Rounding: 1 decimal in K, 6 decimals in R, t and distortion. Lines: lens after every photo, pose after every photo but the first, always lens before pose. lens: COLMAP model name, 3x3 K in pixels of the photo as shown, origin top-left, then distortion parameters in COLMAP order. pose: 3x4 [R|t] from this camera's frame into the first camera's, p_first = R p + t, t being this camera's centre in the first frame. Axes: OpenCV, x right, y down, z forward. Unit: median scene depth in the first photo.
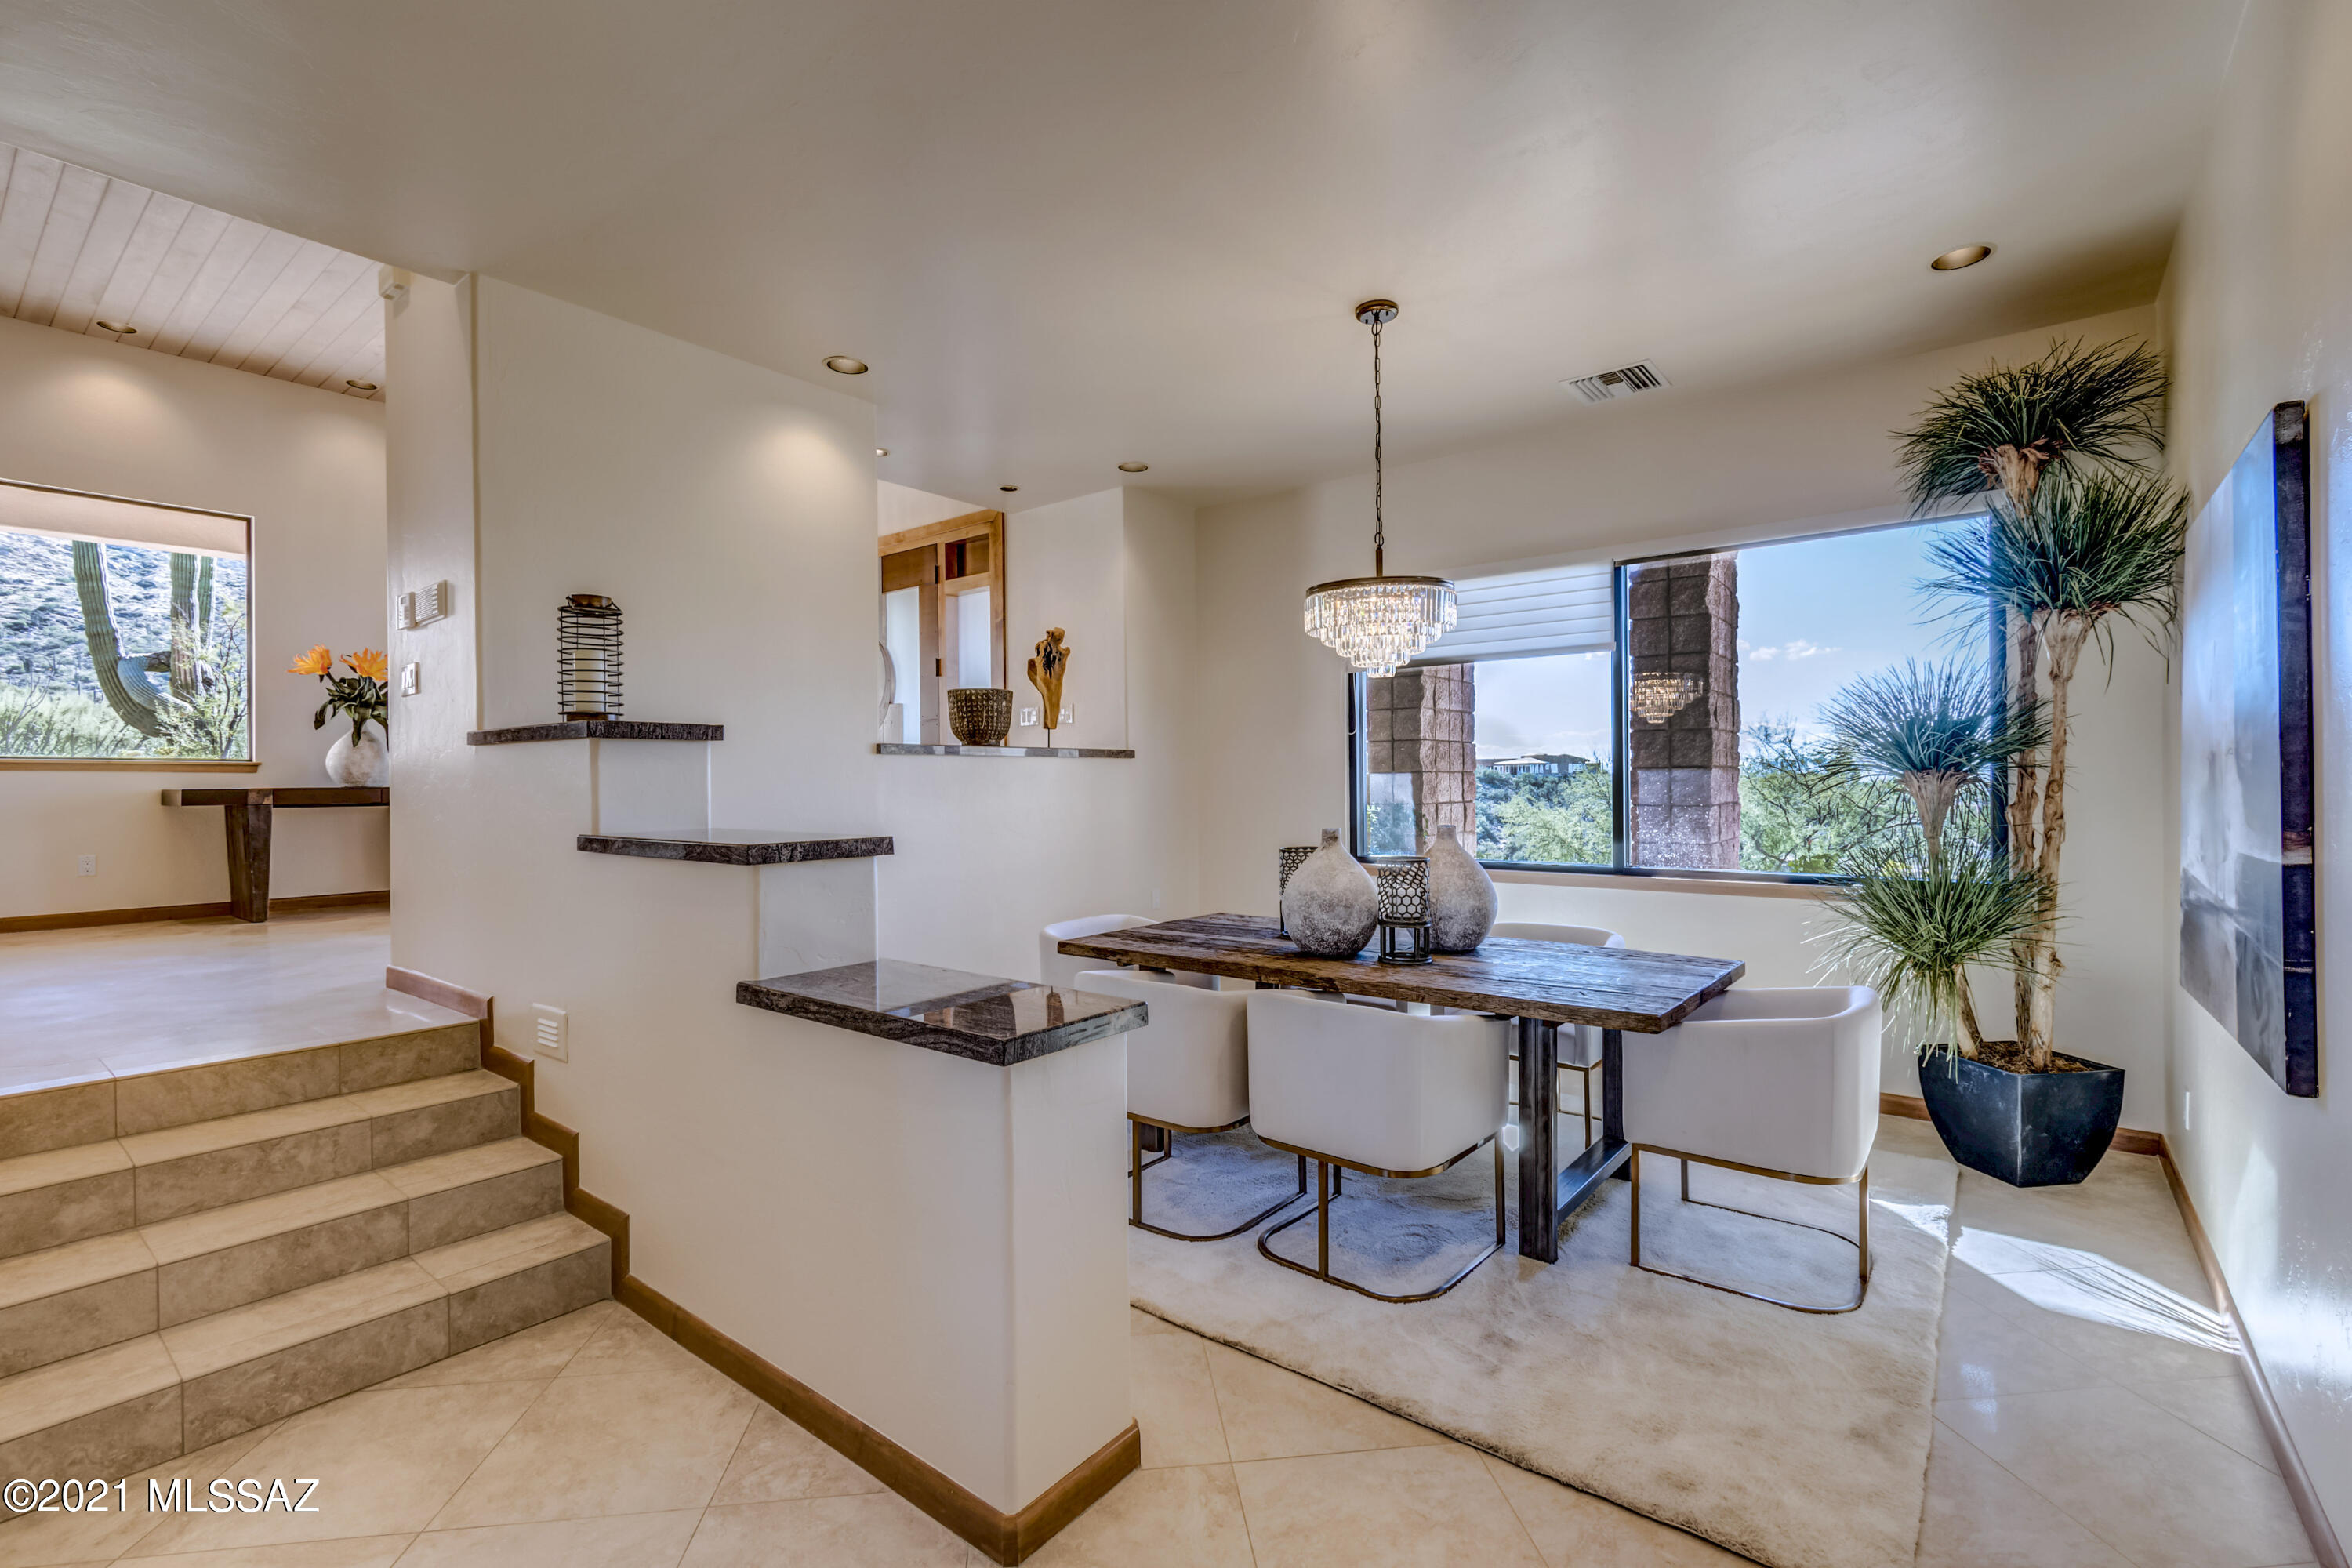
lens RADIAL K [[1037.2, 0, 1176.9], [0, 1037.2, 784.3], [0, 0, 1]] dist [0.003045, 0.000349]
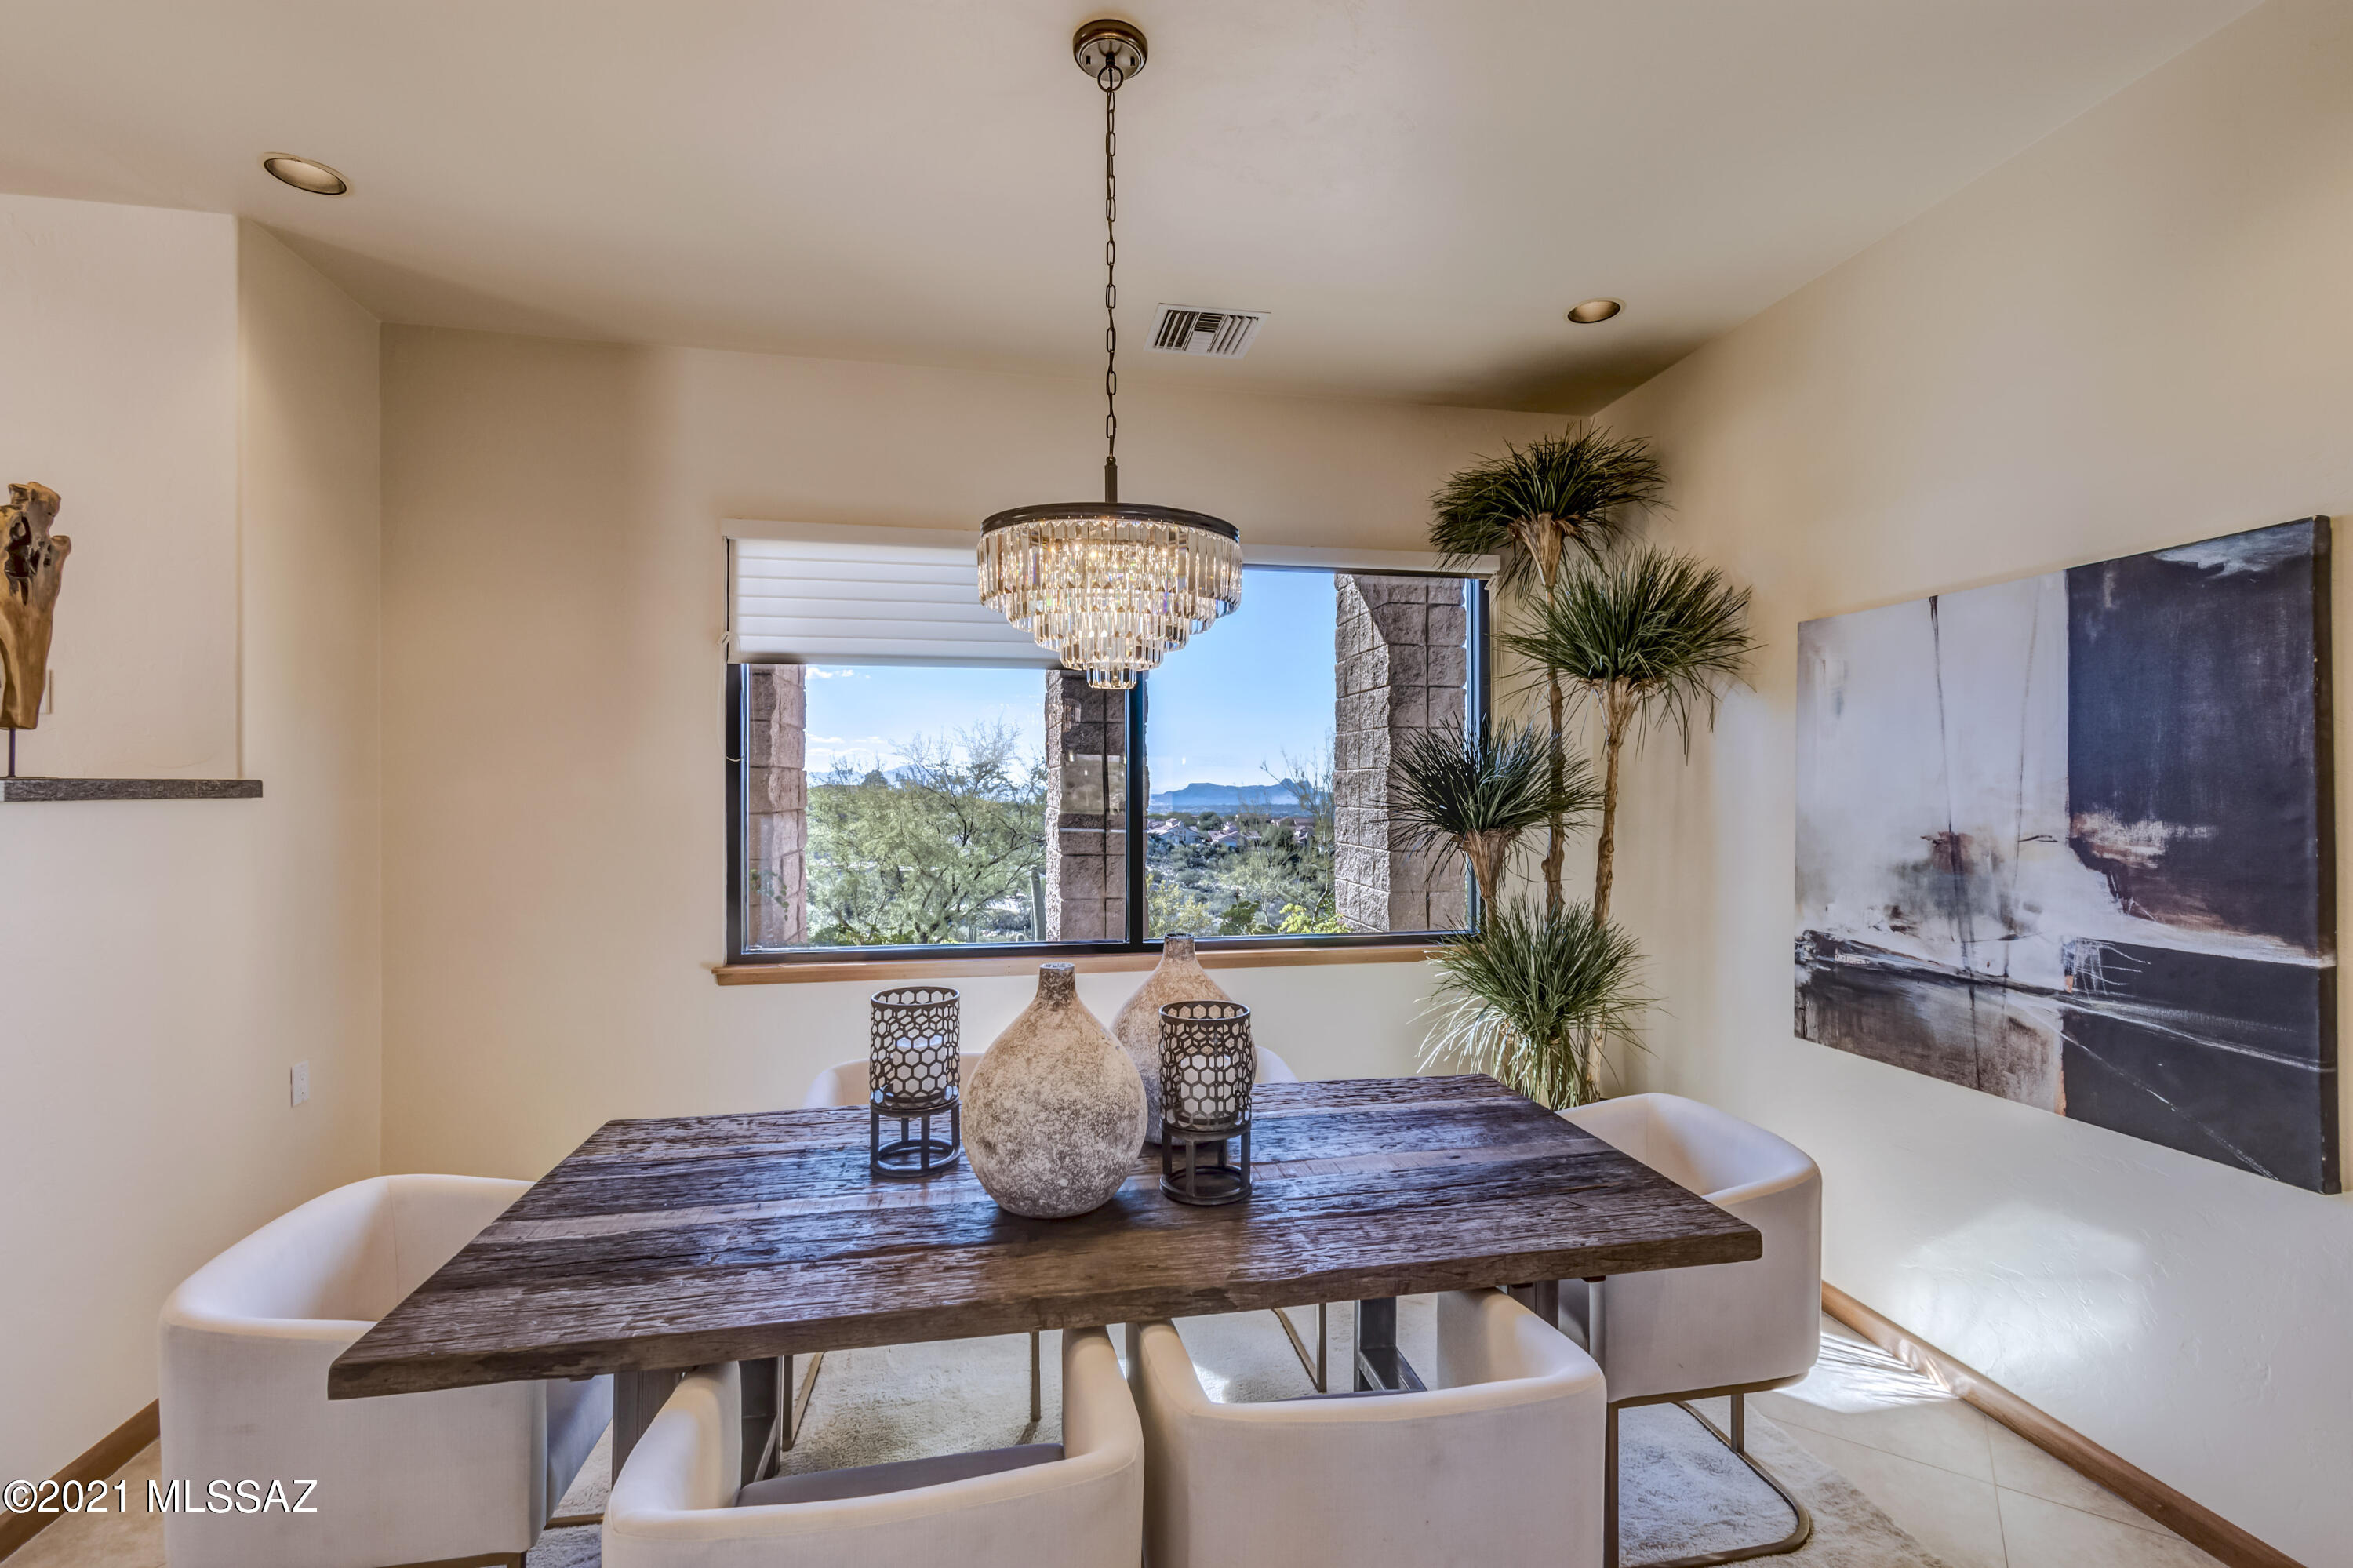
lens RADIAL K [[1037.7, 0, 1185.6], [0, 1037.7, 783.8], [0, 0, 1]] dist [0.003045, 0.000349]
pose [[0.643478, 0.011447, 0.765379, -0.206669], [-0.004216, 0.999926, -0.011410, -0.042712], [-0.765453, 0.004115, 0.643479, 0.577557]]
